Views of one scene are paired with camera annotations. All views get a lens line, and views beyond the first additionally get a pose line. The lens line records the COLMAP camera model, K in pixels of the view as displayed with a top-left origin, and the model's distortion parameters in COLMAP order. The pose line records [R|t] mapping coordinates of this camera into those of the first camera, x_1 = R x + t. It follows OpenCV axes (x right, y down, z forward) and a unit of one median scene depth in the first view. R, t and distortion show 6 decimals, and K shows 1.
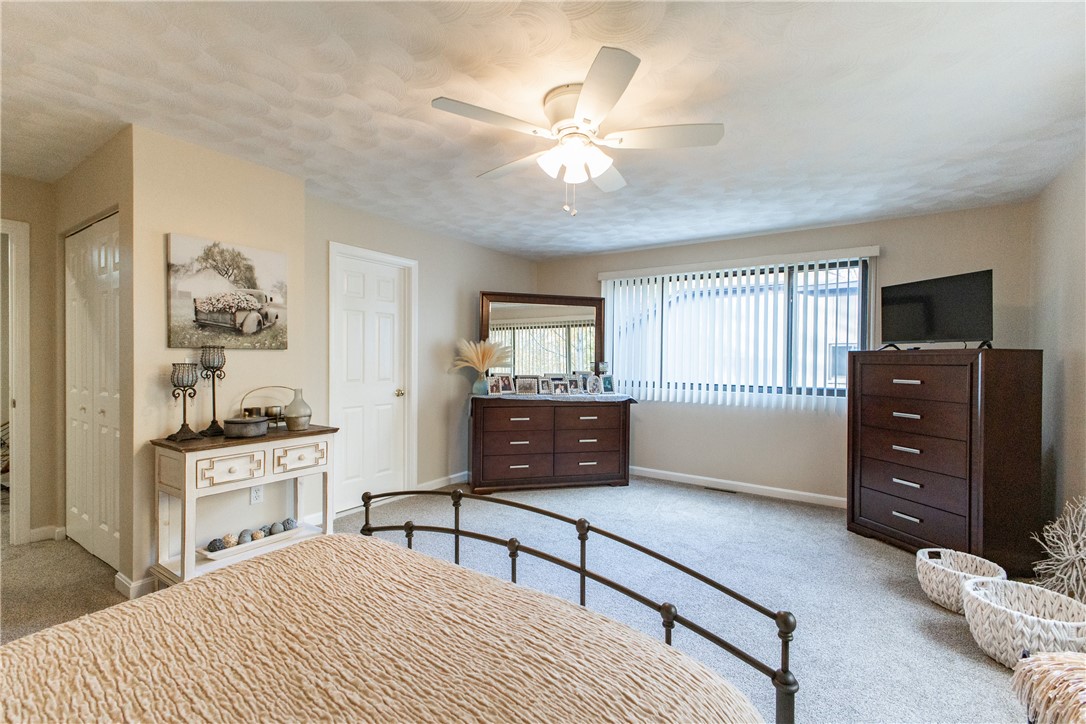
lens RADIAL K [[478.4, 0, 539.0], [0, 478.4, 365.0], [0, 0, 1]] dist [0.008648, -0.003529]
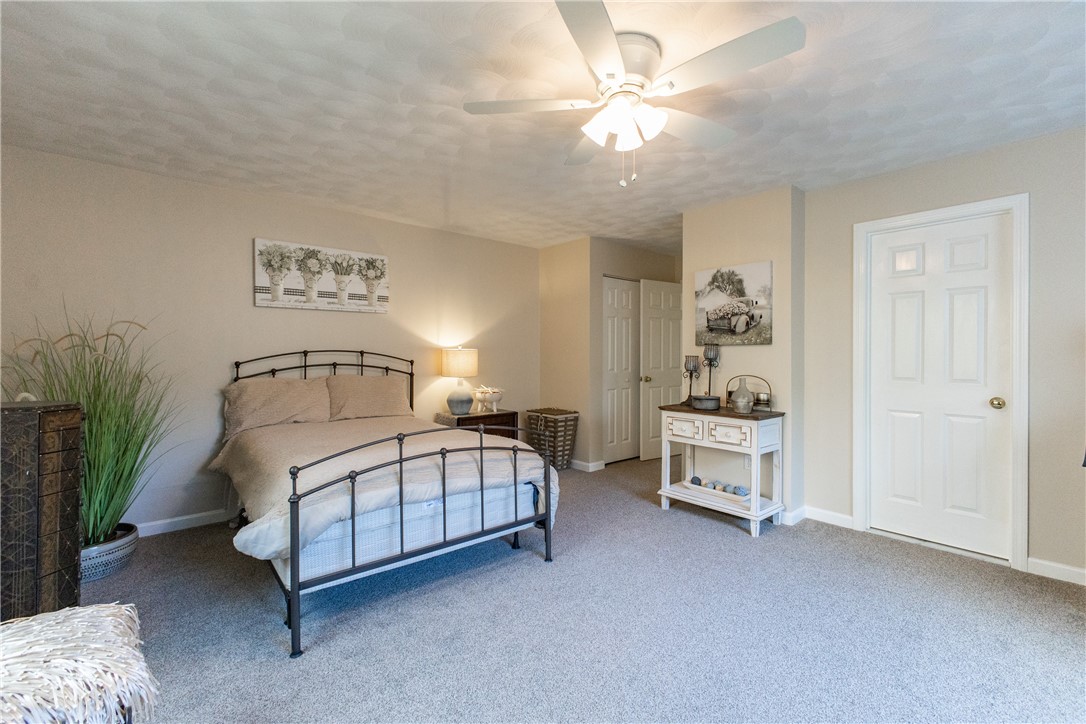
lens RADIAL K [[478.4, 0, 540.2], [0, 478.4, 353.3], [0, 0, 1]] dist [0.008648, -0.003529]
pose [[-0.252415, -0.001207, -0.967618, 0.774153], [-0.009160, 0.999957, 0.001142, -0.008123], [0.967576, 0.009151, -0.252416, 0.826066]]
